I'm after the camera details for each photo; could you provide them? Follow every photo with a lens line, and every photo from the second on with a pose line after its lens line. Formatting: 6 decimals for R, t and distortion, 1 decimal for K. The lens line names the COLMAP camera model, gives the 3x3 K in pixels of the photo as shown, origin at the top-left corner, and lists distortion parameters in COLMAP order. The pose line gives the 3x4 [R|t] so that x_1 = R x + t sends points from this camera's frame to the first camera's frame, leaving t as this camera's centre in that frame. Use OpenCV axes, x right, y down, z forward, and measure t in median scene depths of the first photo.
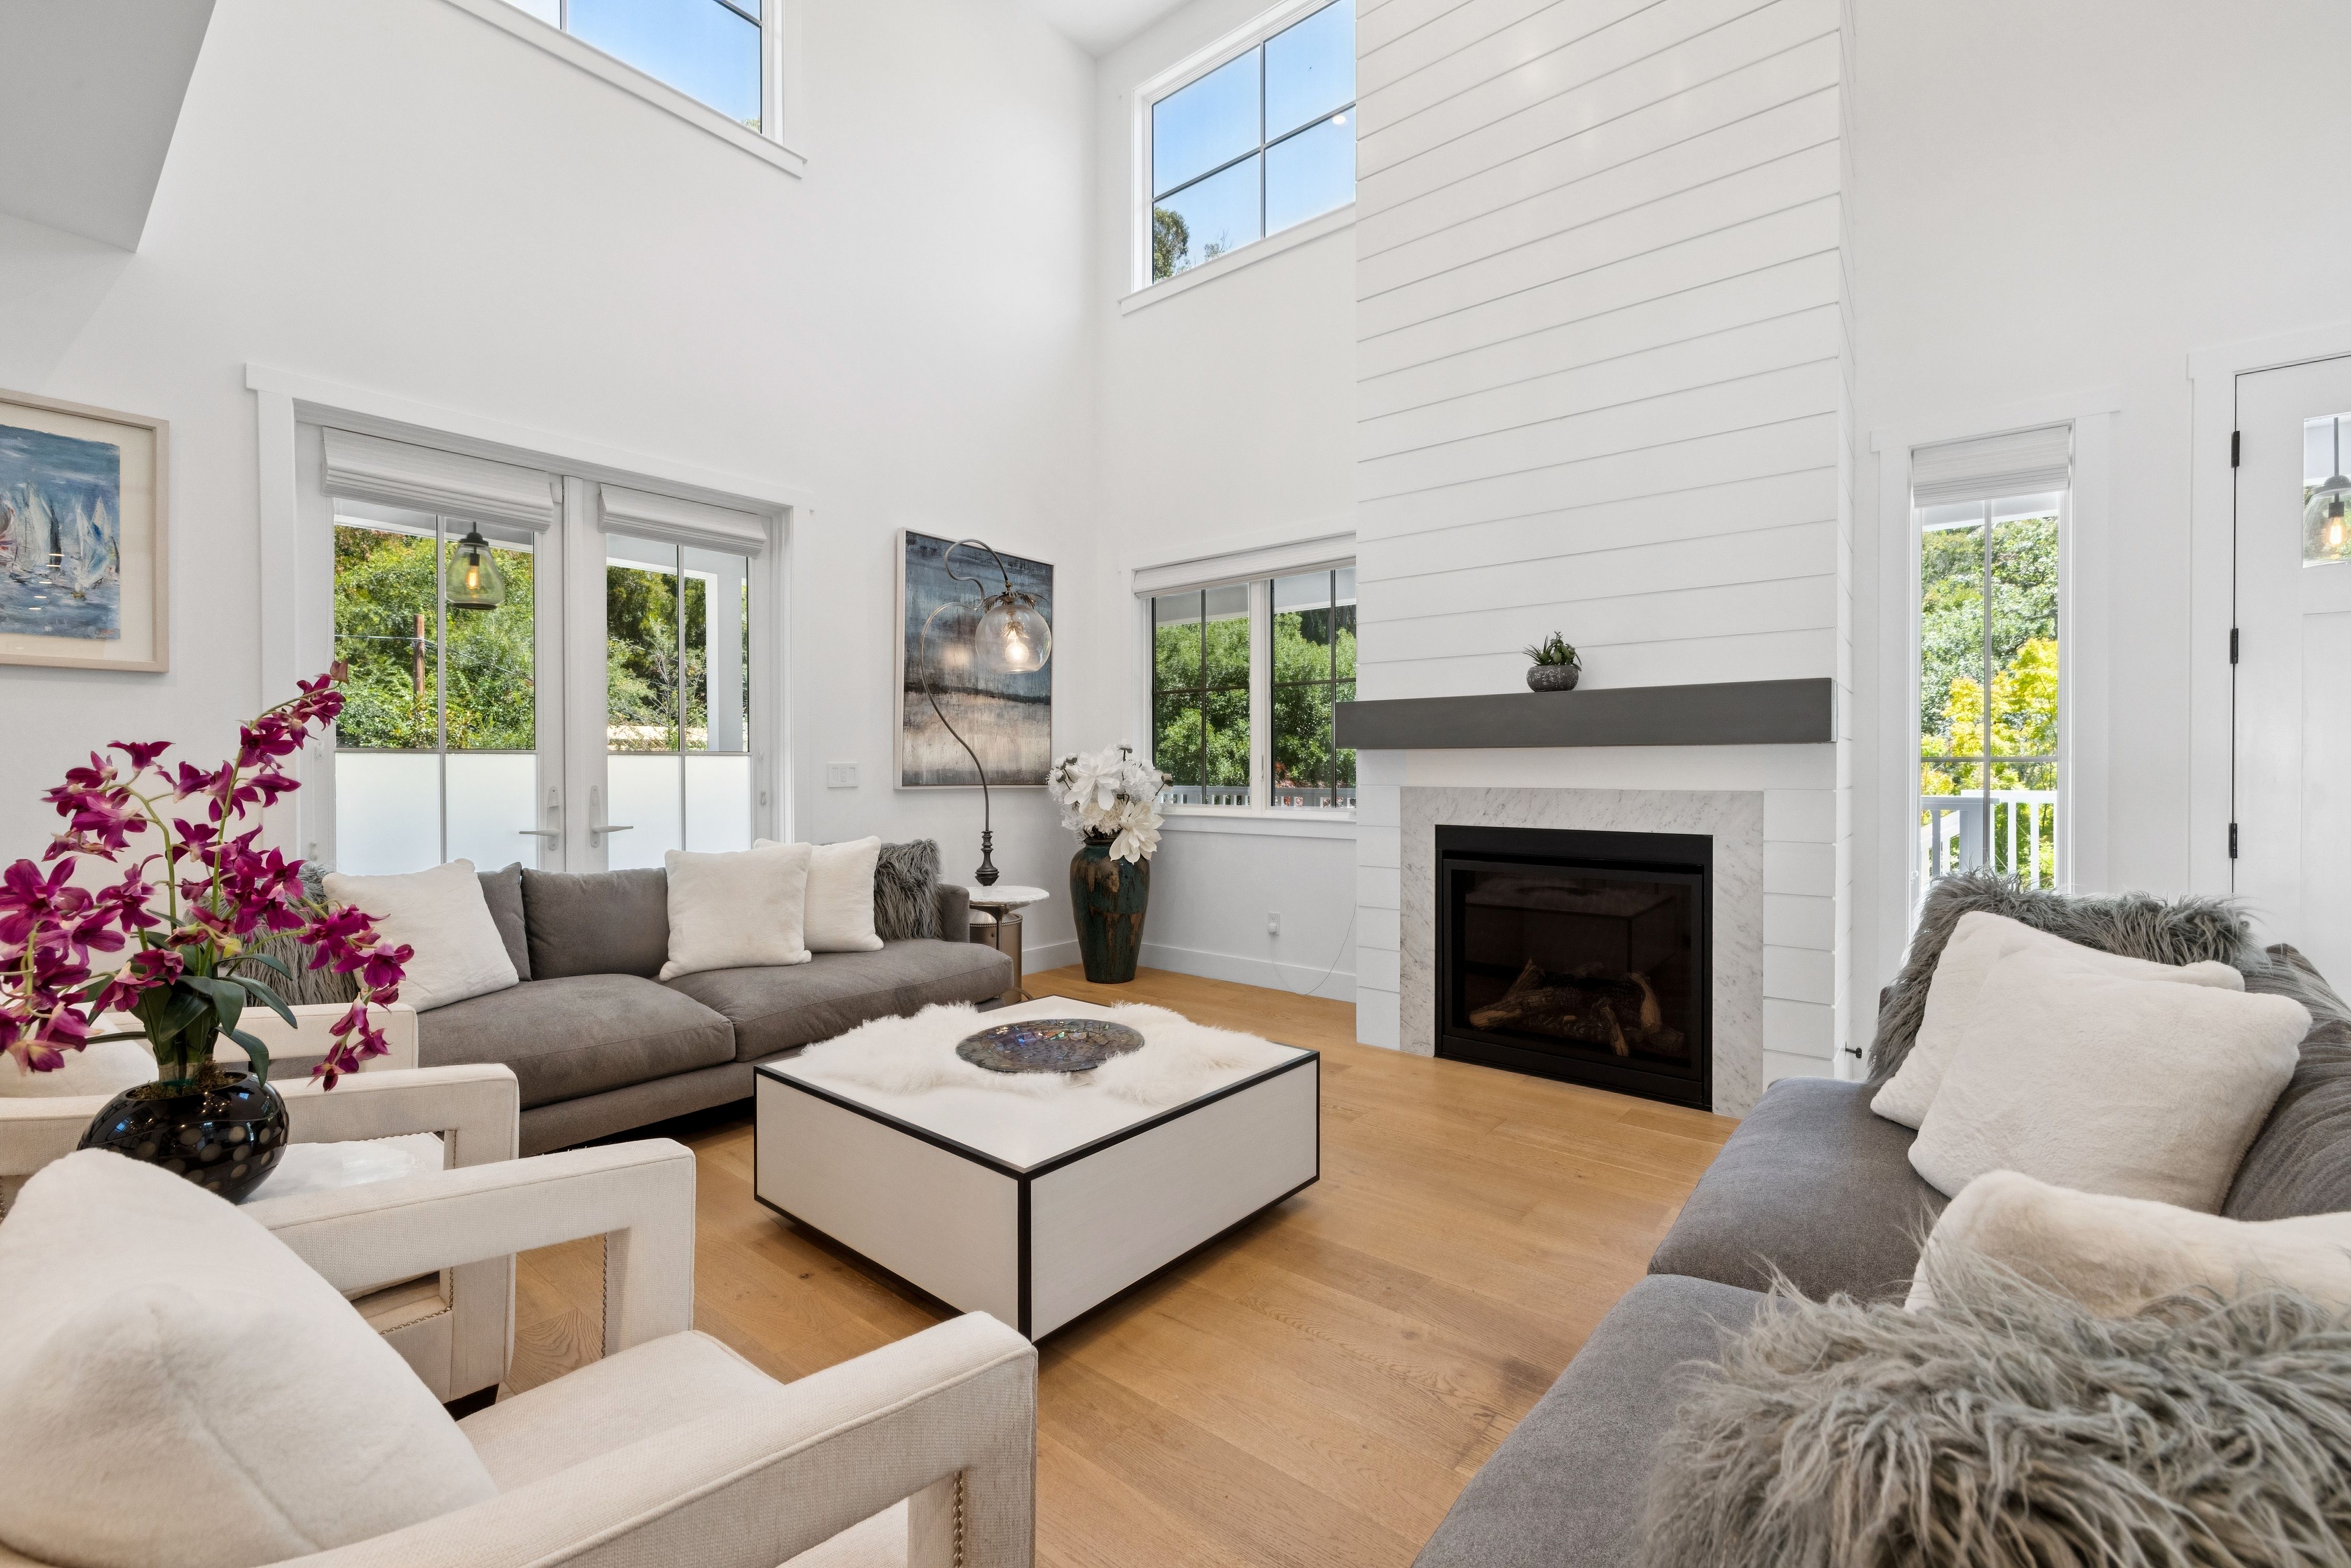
lens RADIAL K [[997.8, 0, 1173.4], [0, 997.8, 781.6], [0, 0, 1]] dist [-0.000760, 0.000098]
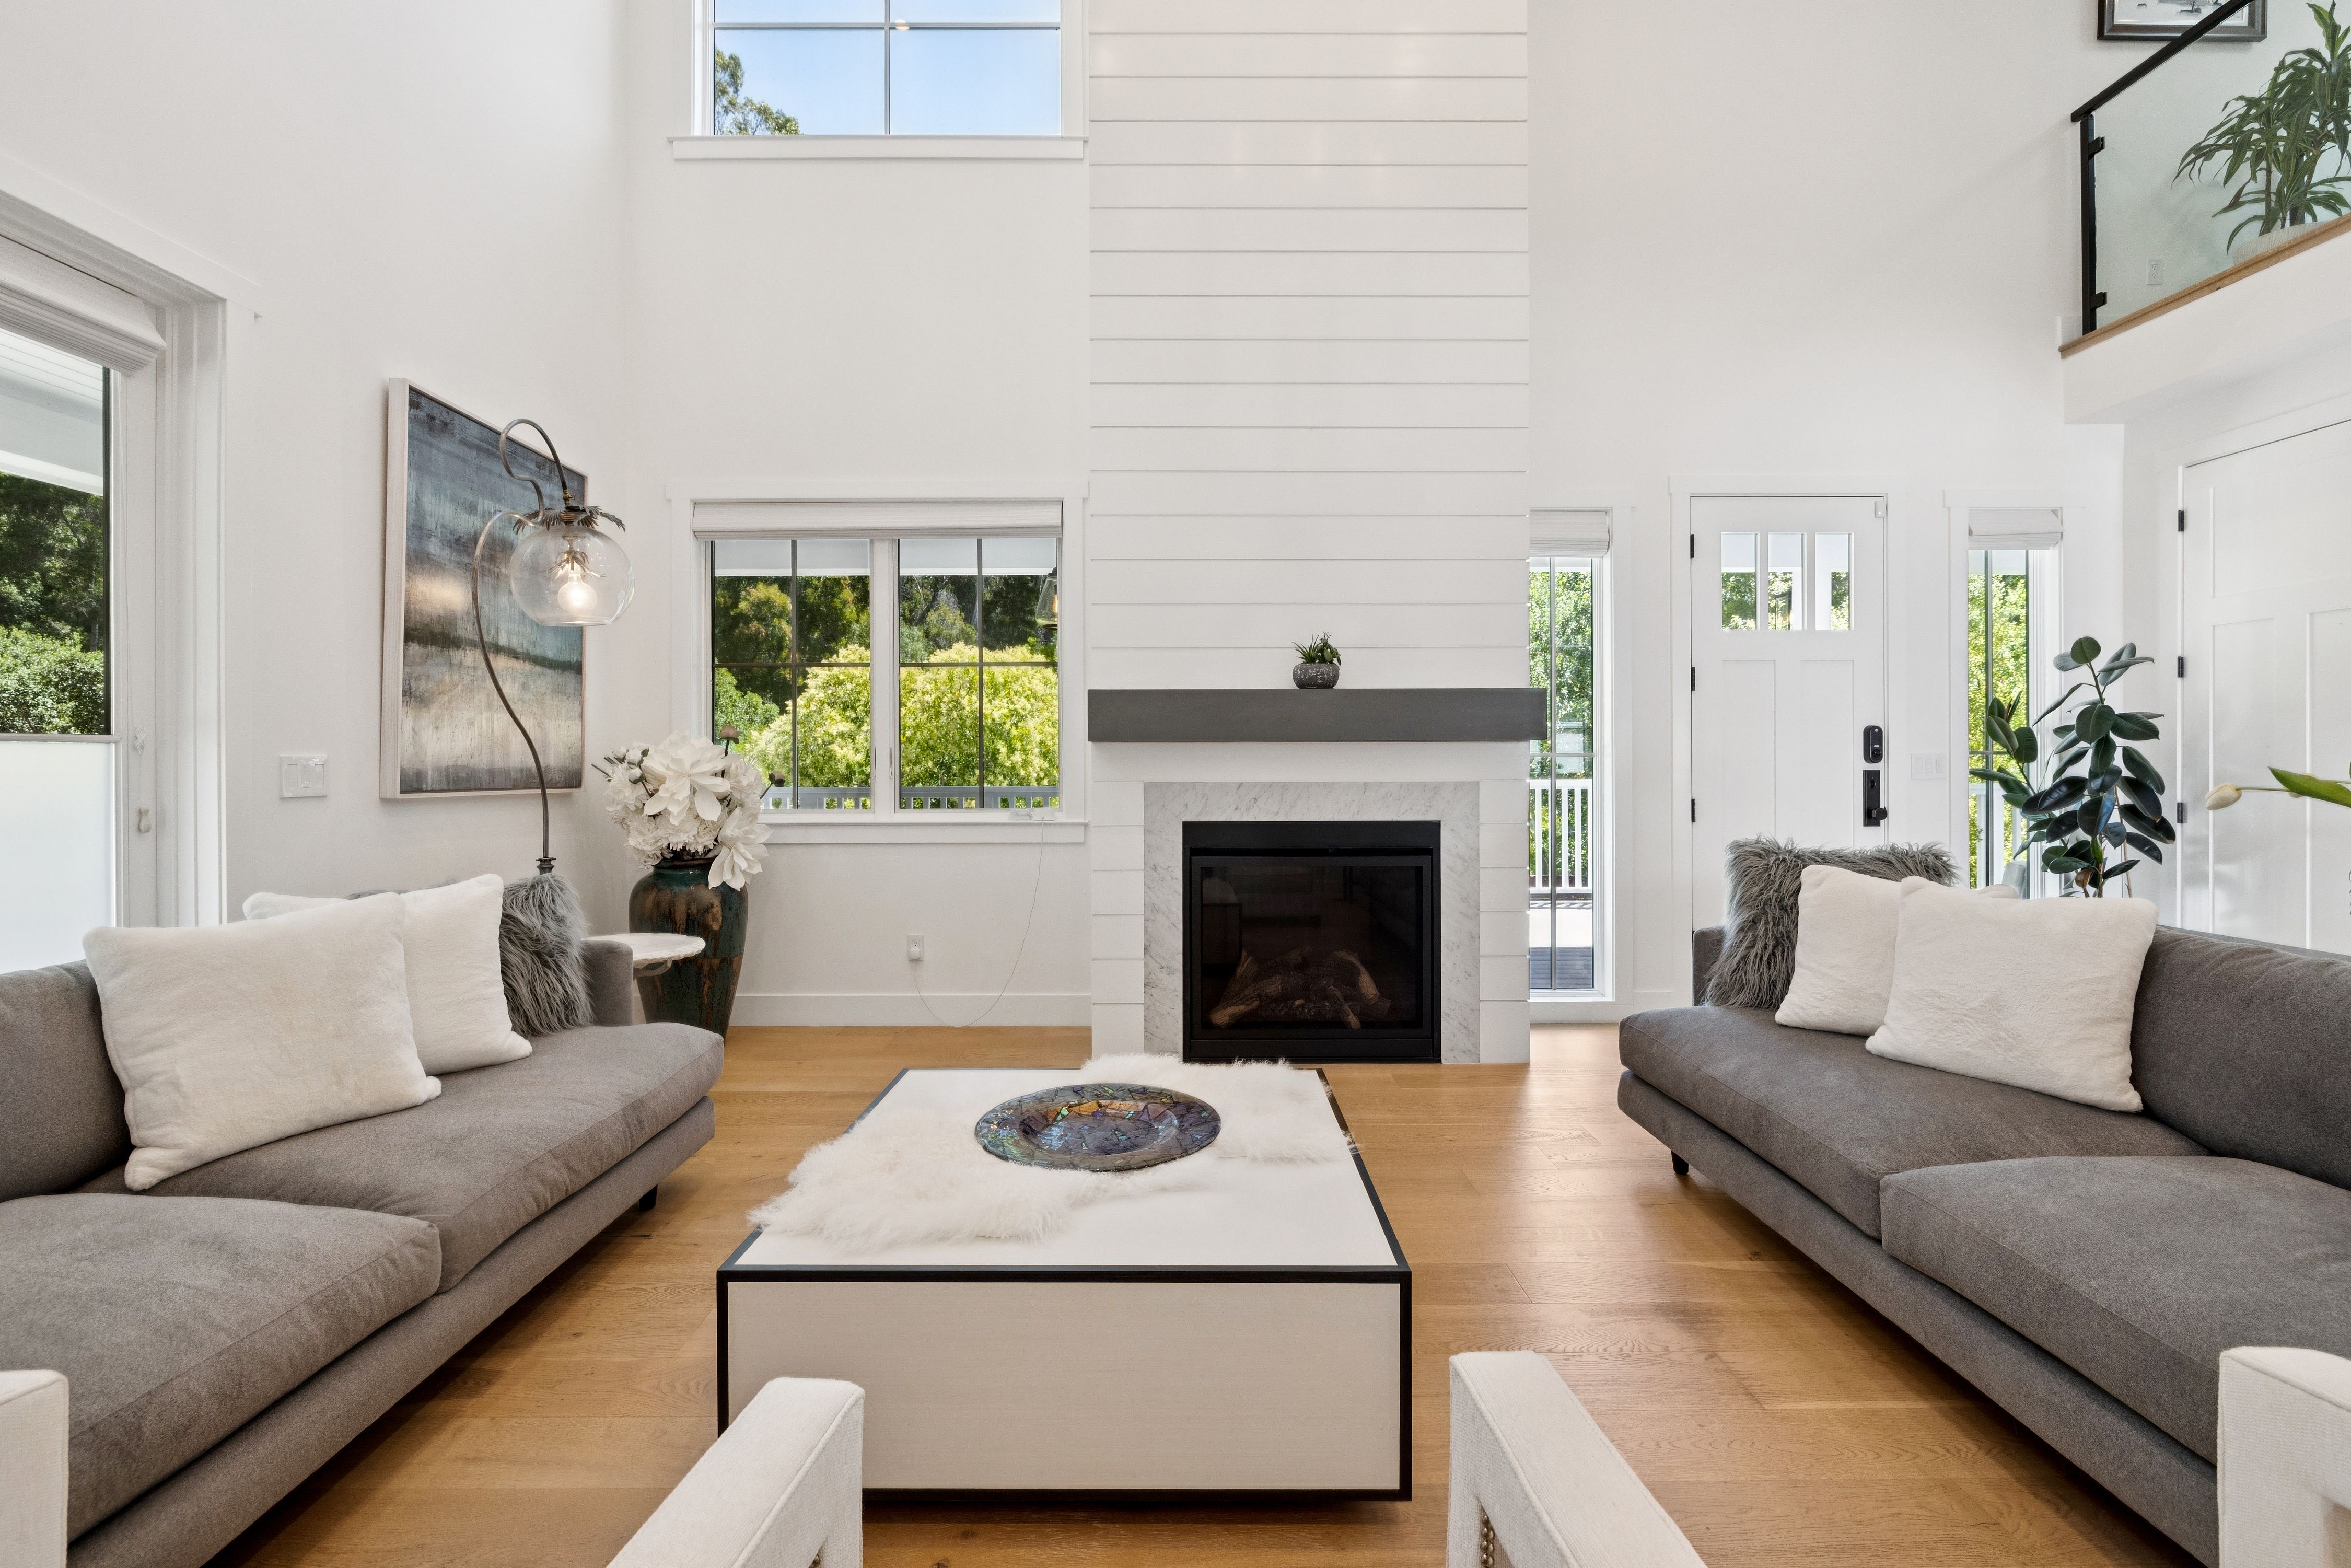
lens RADIAL K [[1058.7, 0, 1178.2], [0, 1058.7, 767.9], [0, 0, 1]] dist [-0.005048, 0.000648]
pose [[0.761403, -0.004221, 0.648265, -0.399567], [0.011385, 0.999912, -0.006862, -0.001610], [-0.648179, 0.012605, 0.761384, 0.226941]]
